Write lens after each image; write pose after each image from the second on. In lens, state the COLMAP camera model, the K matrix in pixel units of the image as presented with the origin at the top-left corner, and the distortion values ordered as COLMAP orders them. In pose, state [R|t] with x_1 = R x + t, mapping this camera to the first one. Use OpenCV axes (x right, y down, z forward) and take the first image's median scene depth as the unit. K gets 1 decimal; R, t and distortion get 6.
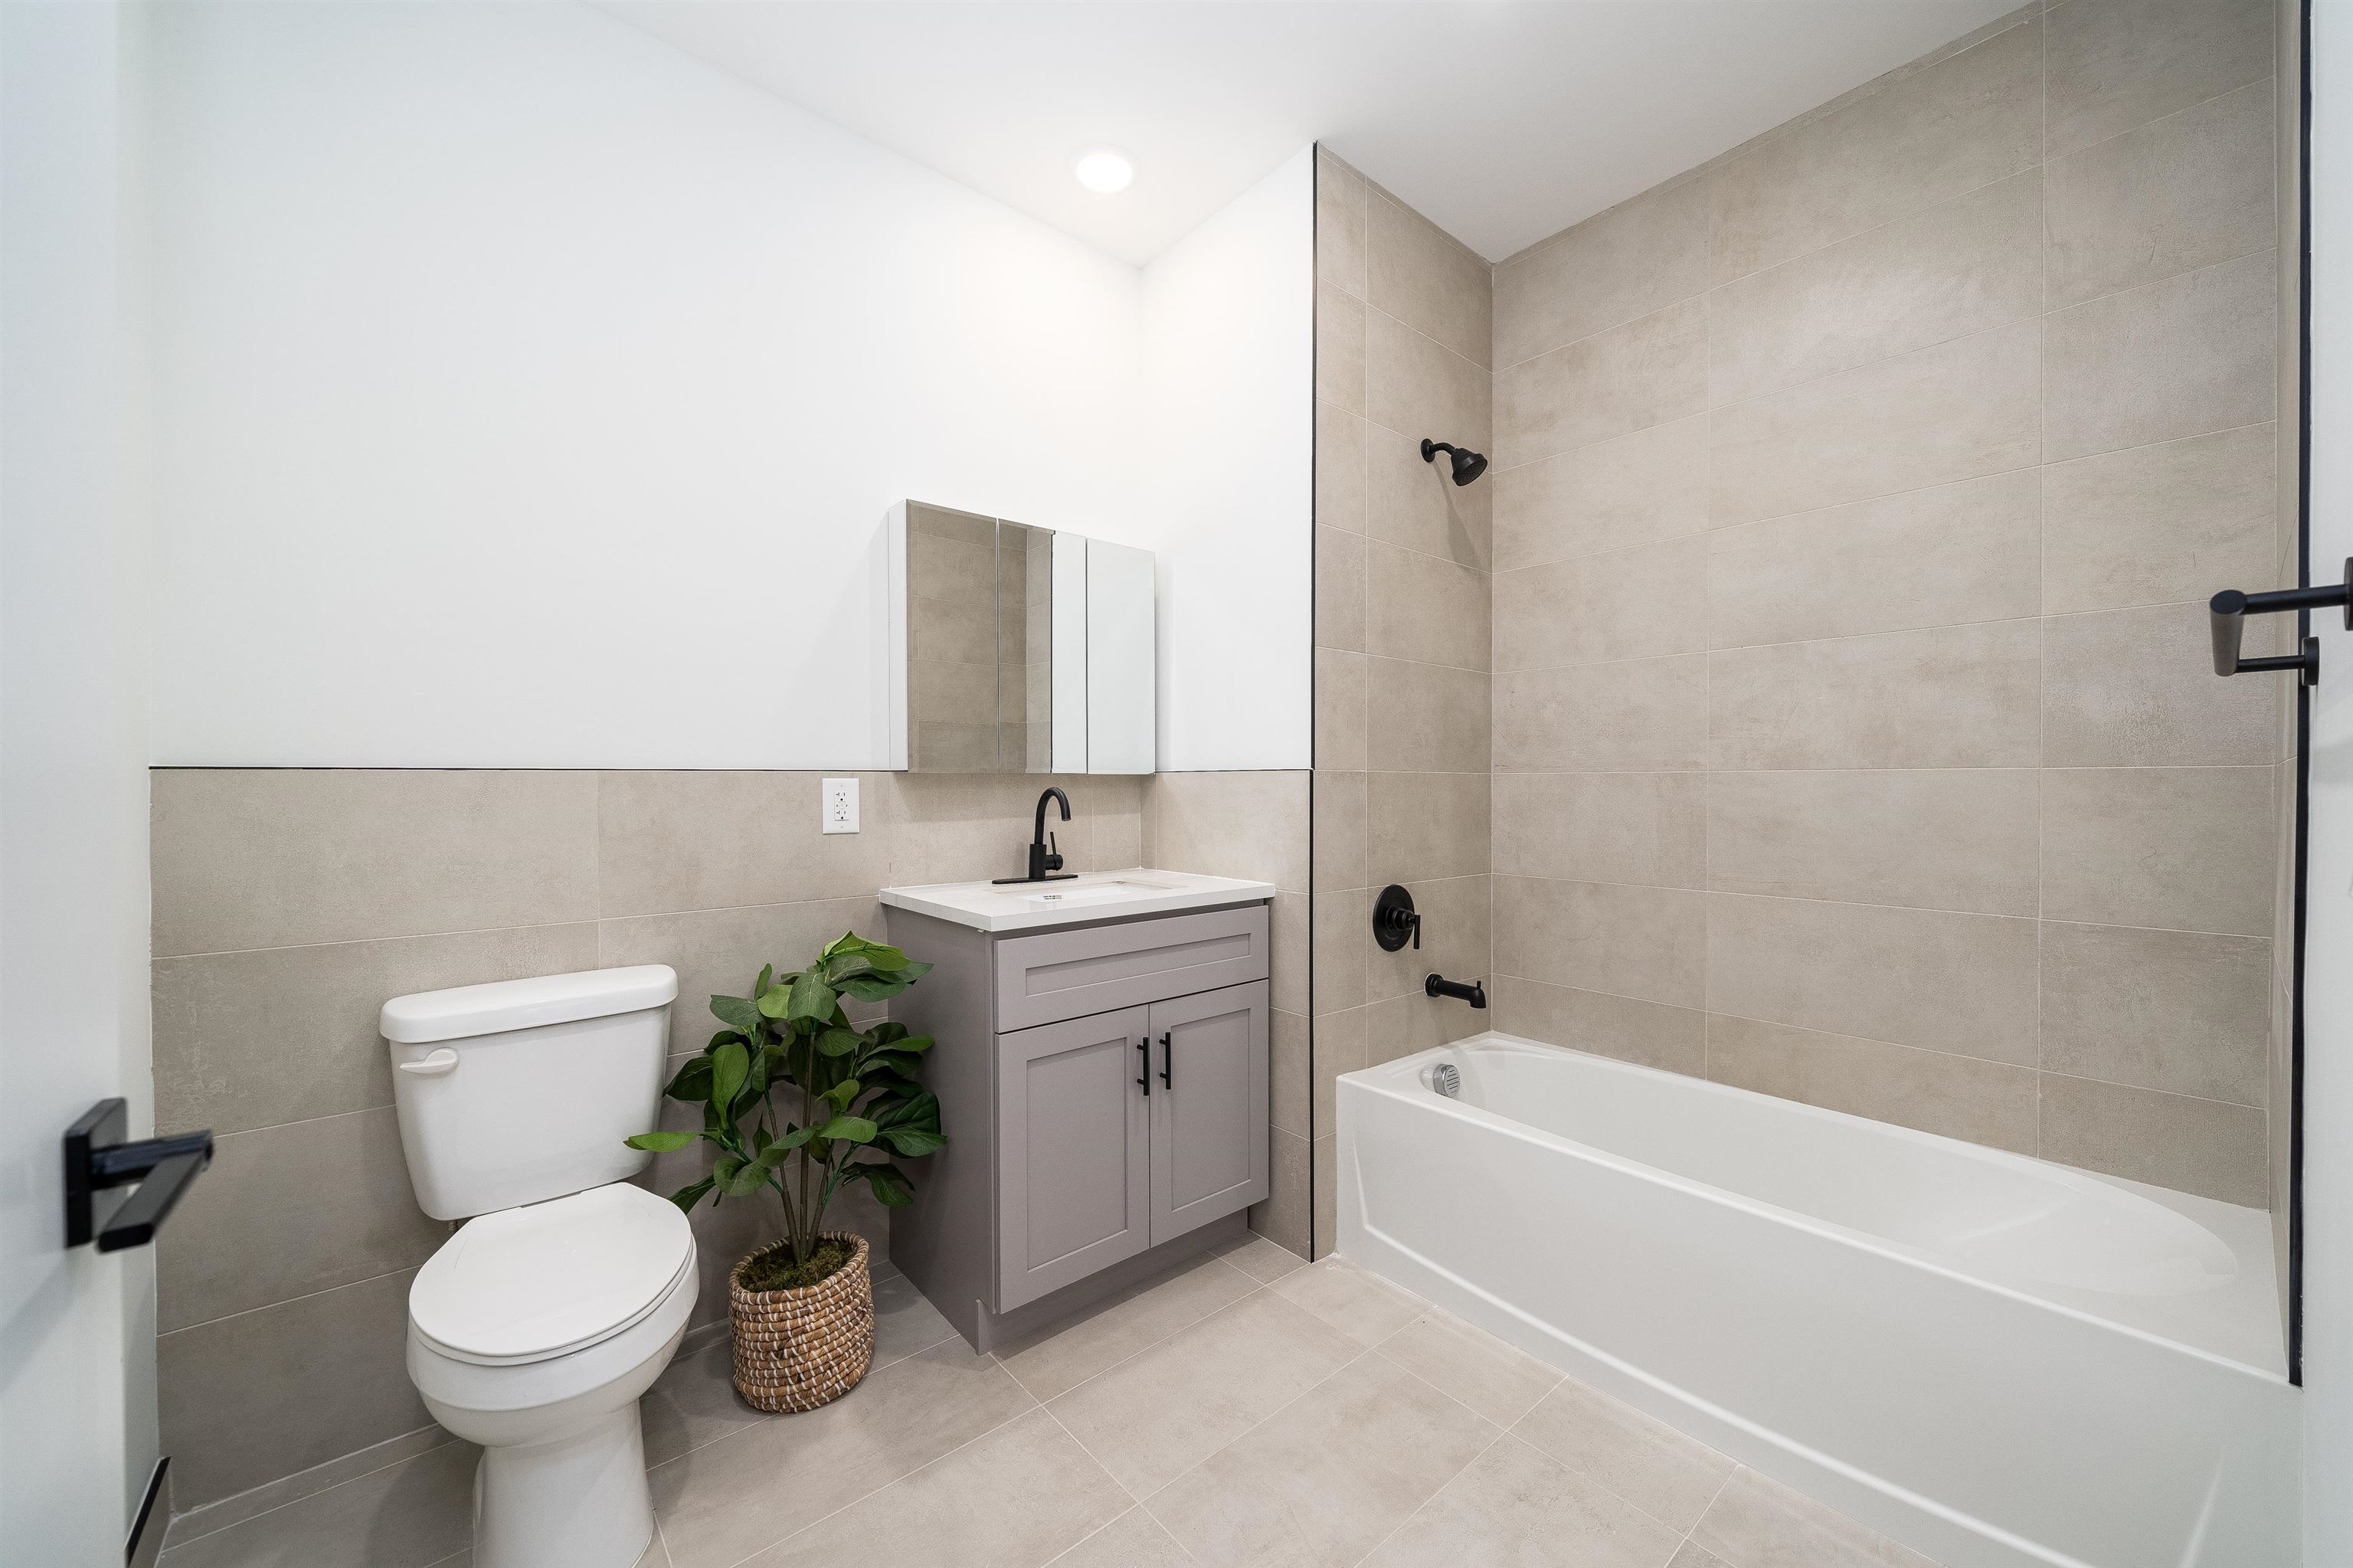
lens RADIAL K [[874.1, 0, 1176.5], [0, 874.1, 784.0], [0, 0, 1]] dist [-0.000781, -0.000344]
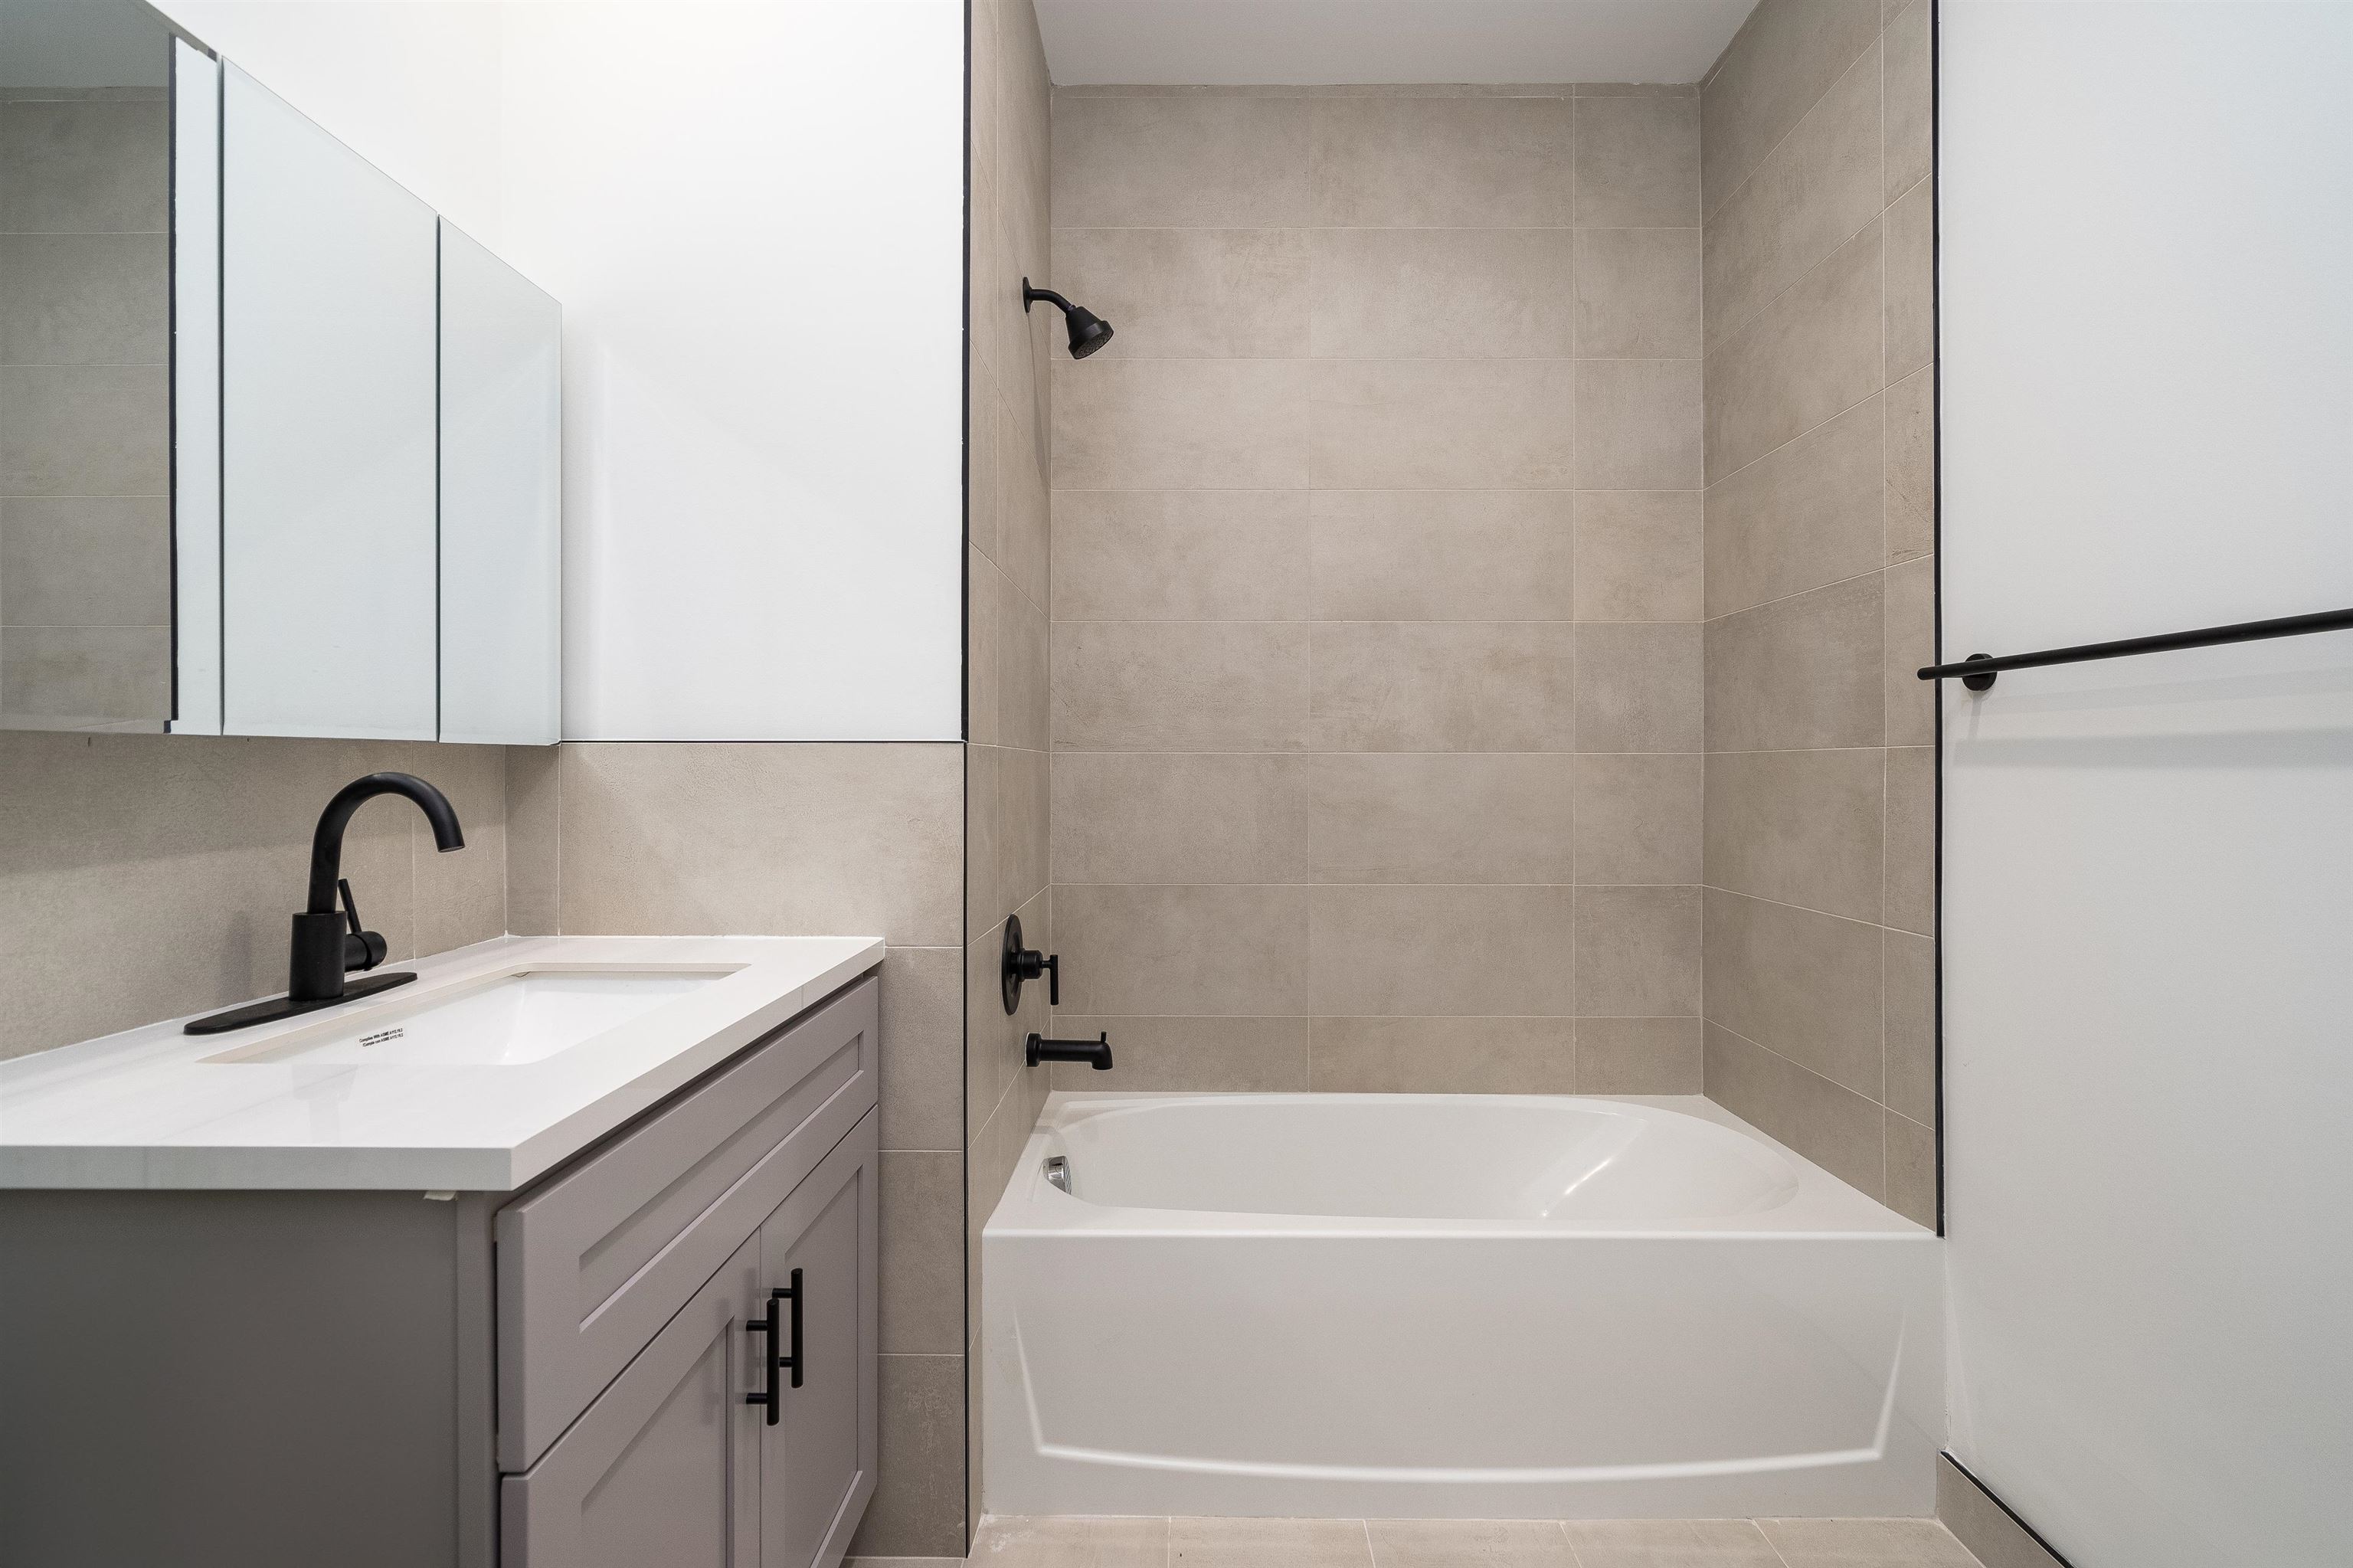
lens RADIAL K [[992.8, 0, 1177.3], [0, 992.8, 762.7], [0, 0, 1]] dist [0.001040, 0.000229]
pose [[0.653594, 0.004287, 0.756833, -0.269682], [-0.001410, 0.999989, -0.004447, 0.000648], [-0.756844, 0.001839, 0.653593, 0.431990]]
